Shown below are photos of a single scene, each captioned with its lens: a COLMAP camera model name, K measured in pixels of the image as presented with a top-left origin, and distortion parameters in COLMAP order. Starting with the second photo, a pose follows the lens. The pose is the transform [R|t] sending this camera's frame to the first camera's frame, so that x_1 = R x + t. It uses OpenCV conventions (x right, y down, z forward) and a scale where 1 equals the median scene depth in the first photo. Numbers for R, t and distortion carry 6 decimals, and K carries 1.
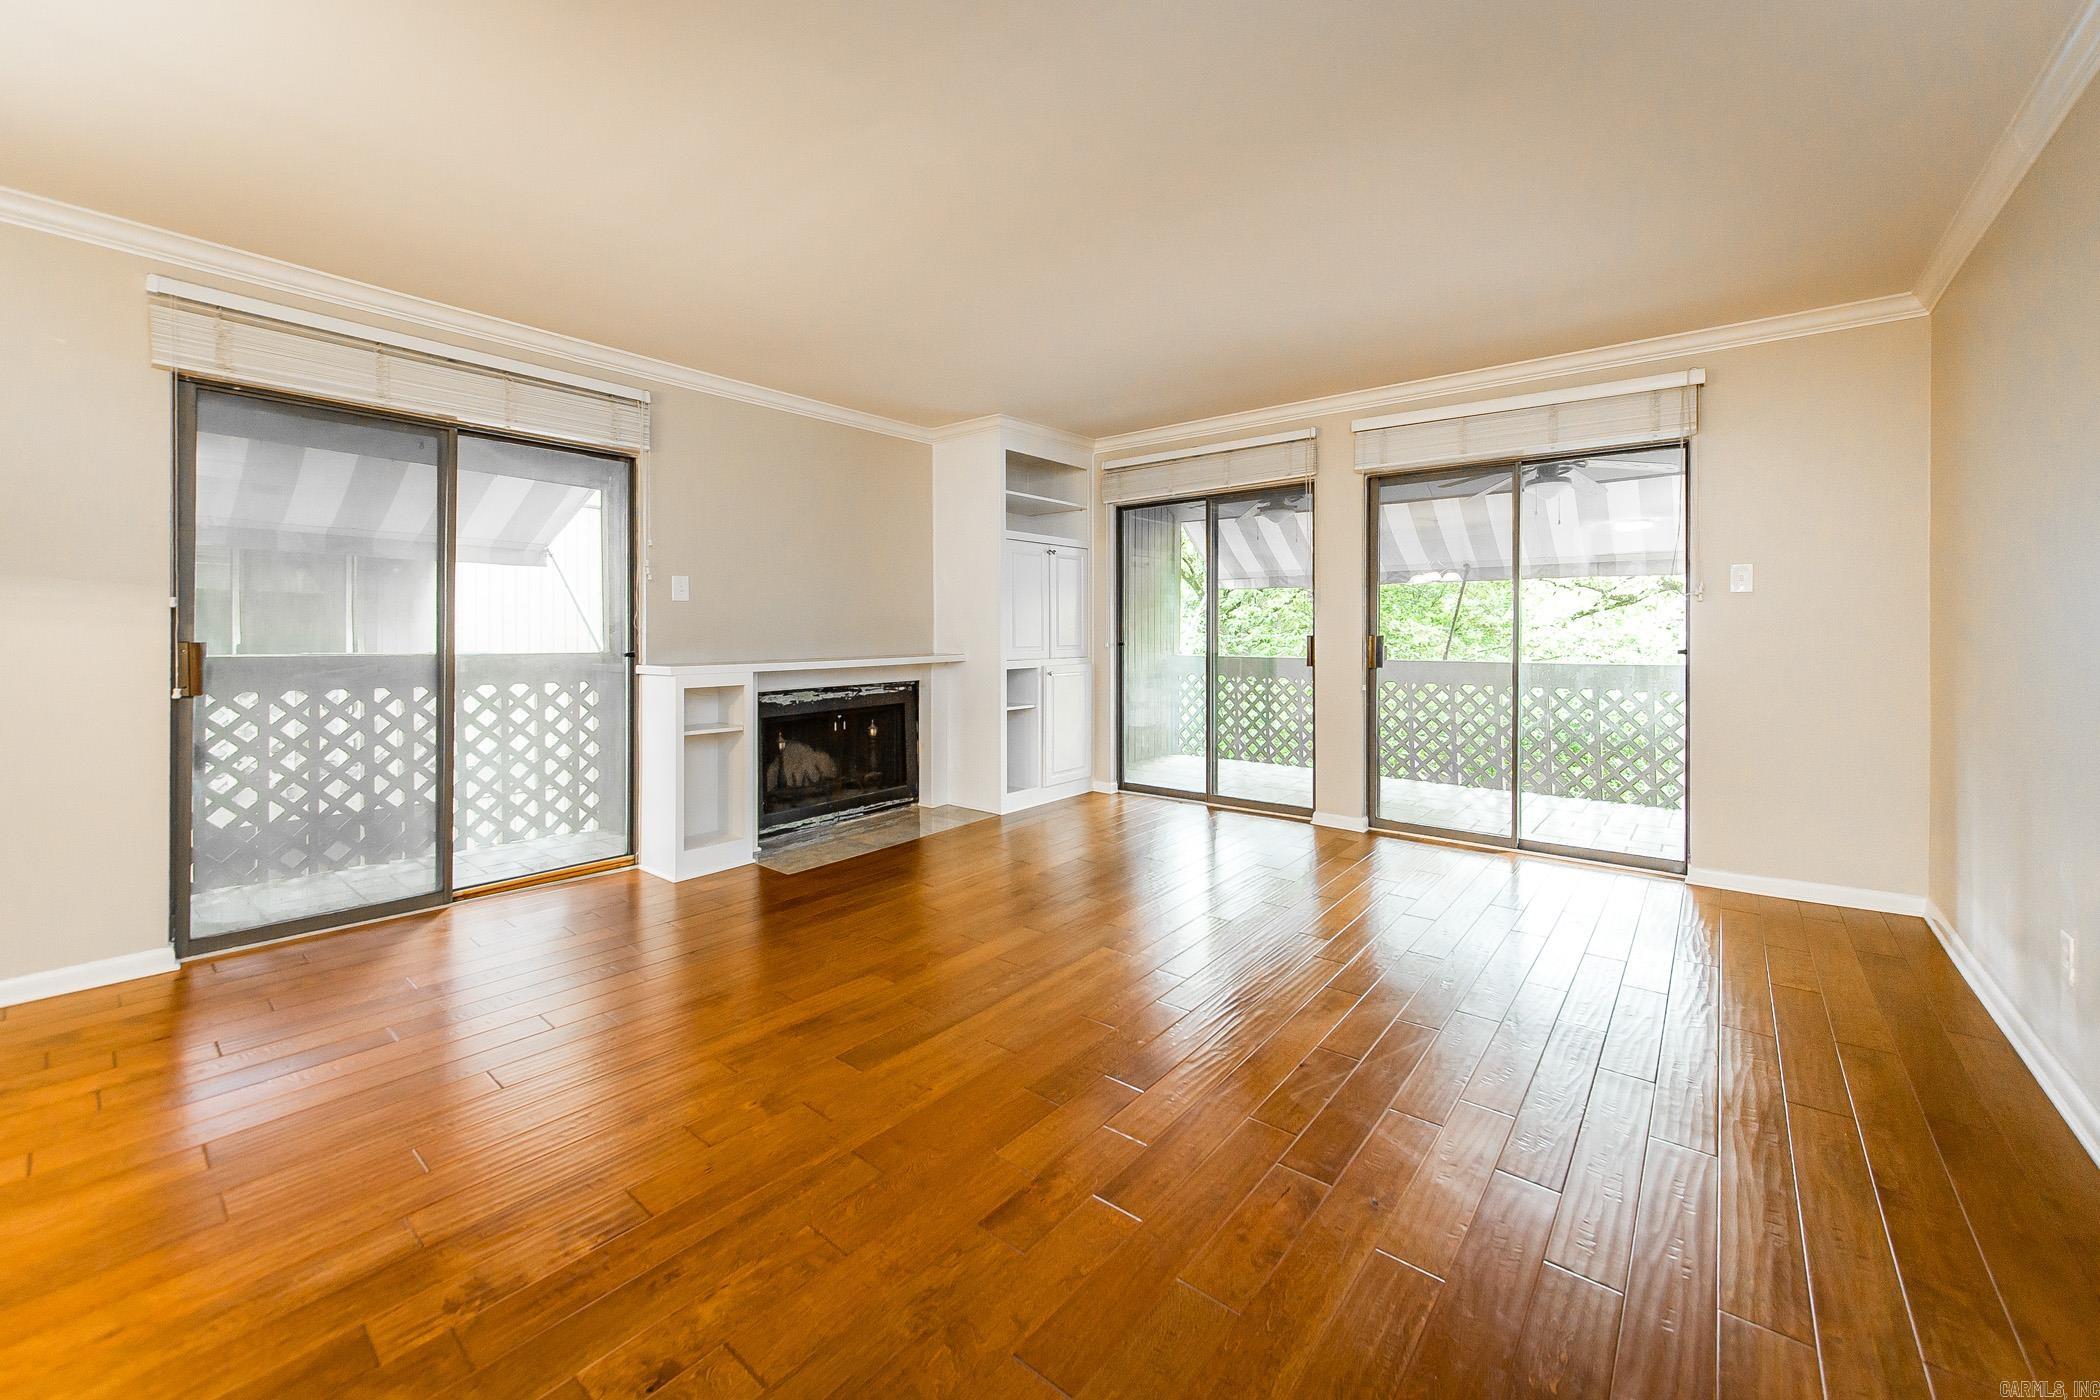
lens RADIAL K [[807.5, 0, 1119.9], [0, 807.5, 635.2], [0, 0, 1]] dist [0.001305, -0.000015]
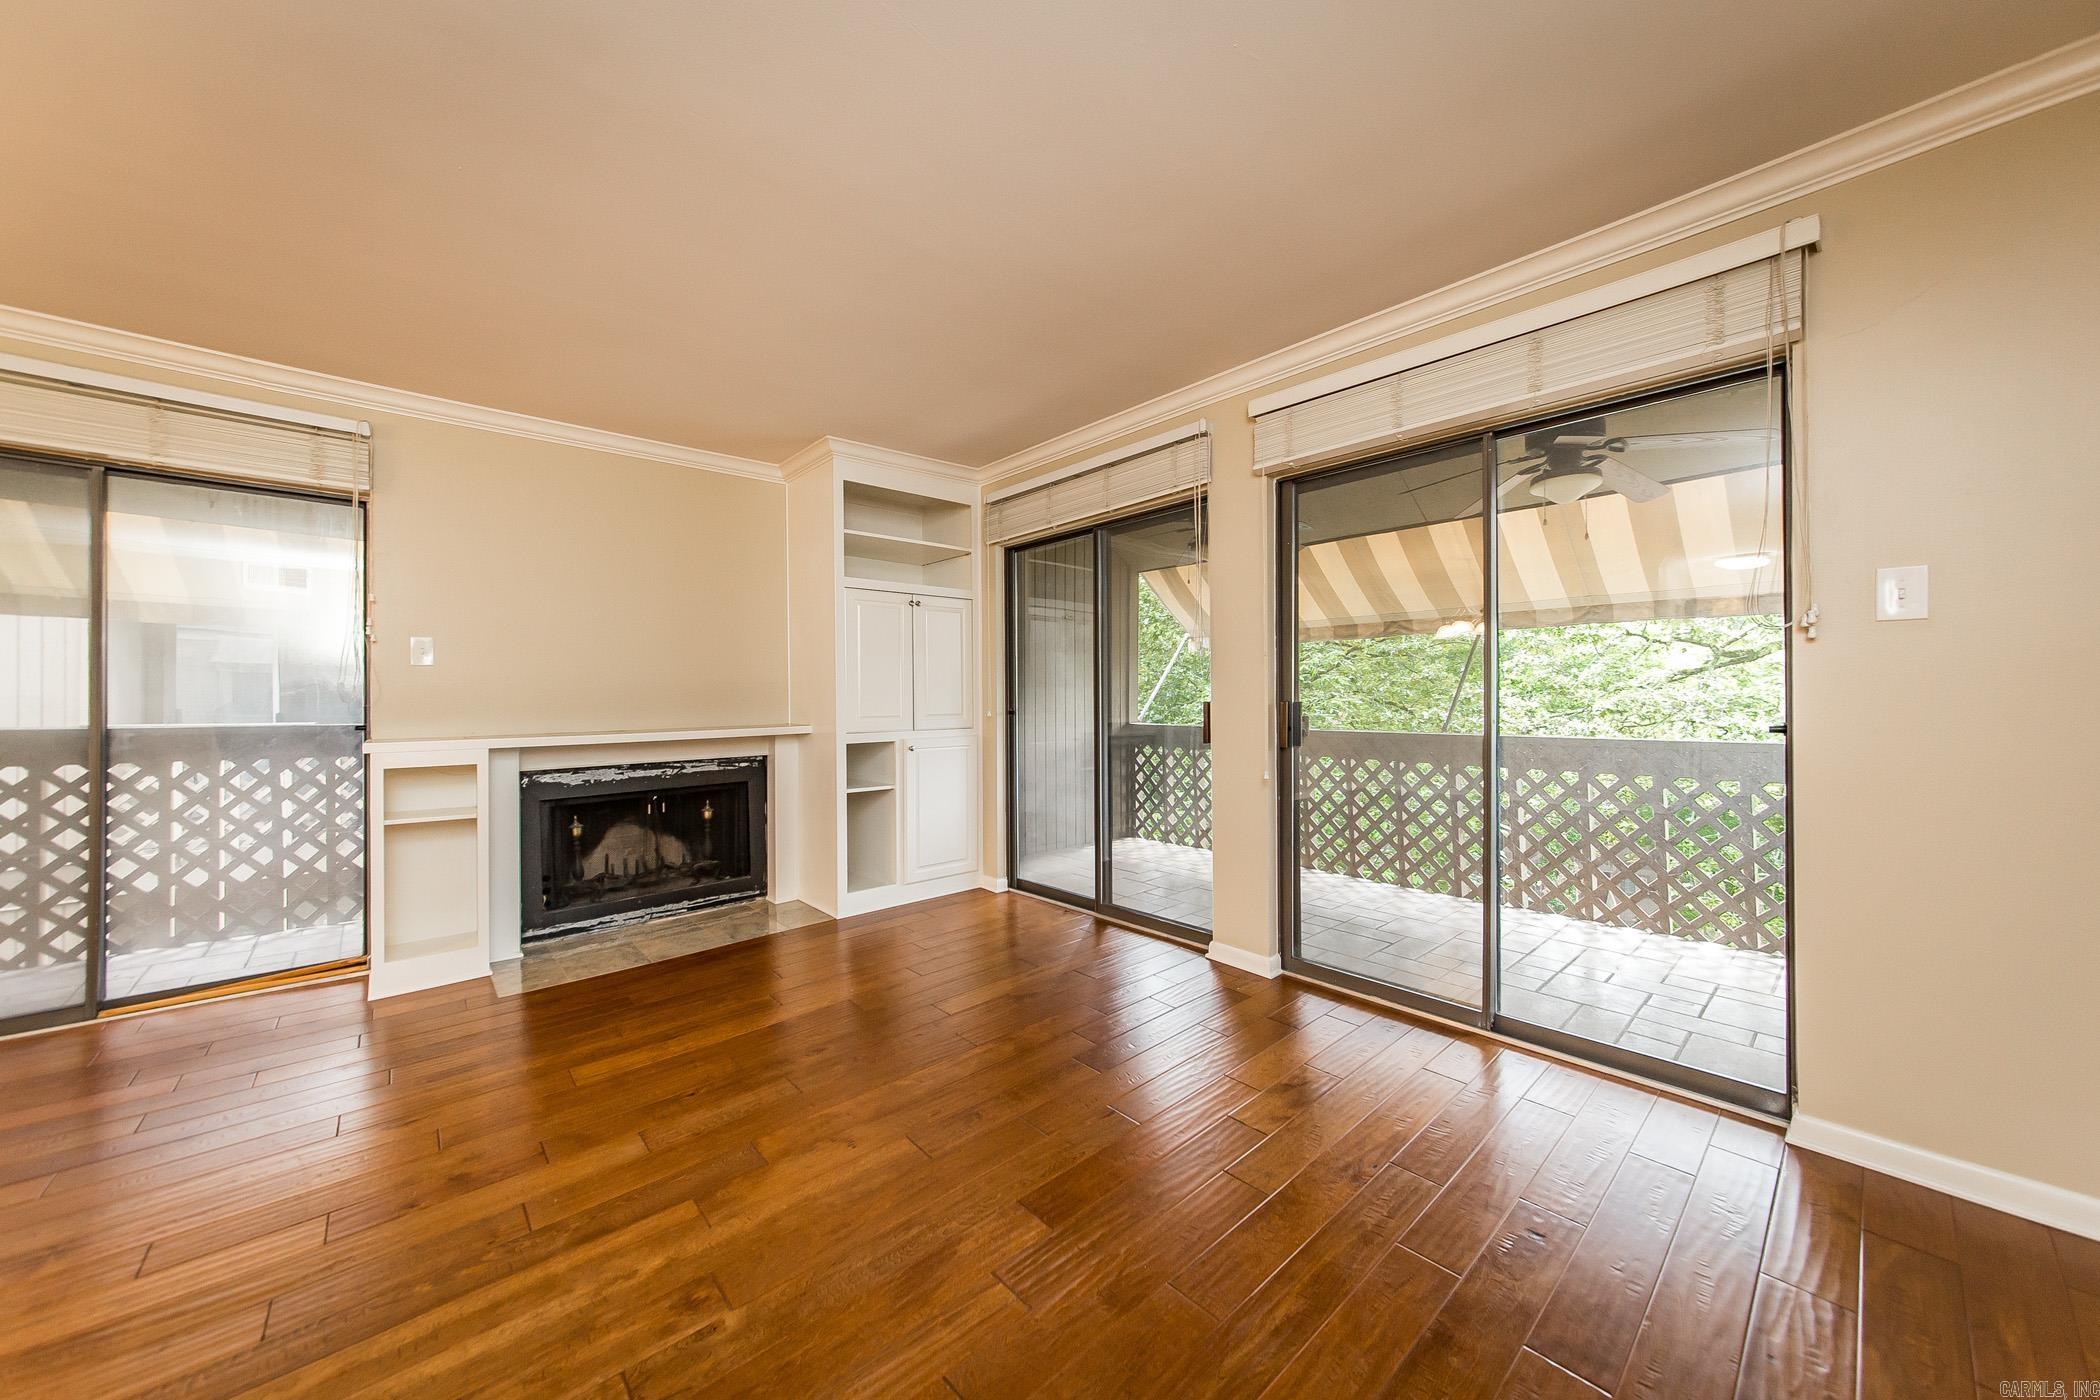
lens RADIAL K [[749.0, 0, 1051.4], [0, 749.0, 694.6], [0, 0, 1]] dist [-0.000176, 0.000079]
pose [[0.980571, -0.006043, -0.196069, 0.238331], [0.004640, 0.999960, -0.007615, -0.001715], [0.196108, 0.006557, 0.980560, 0.306363]]
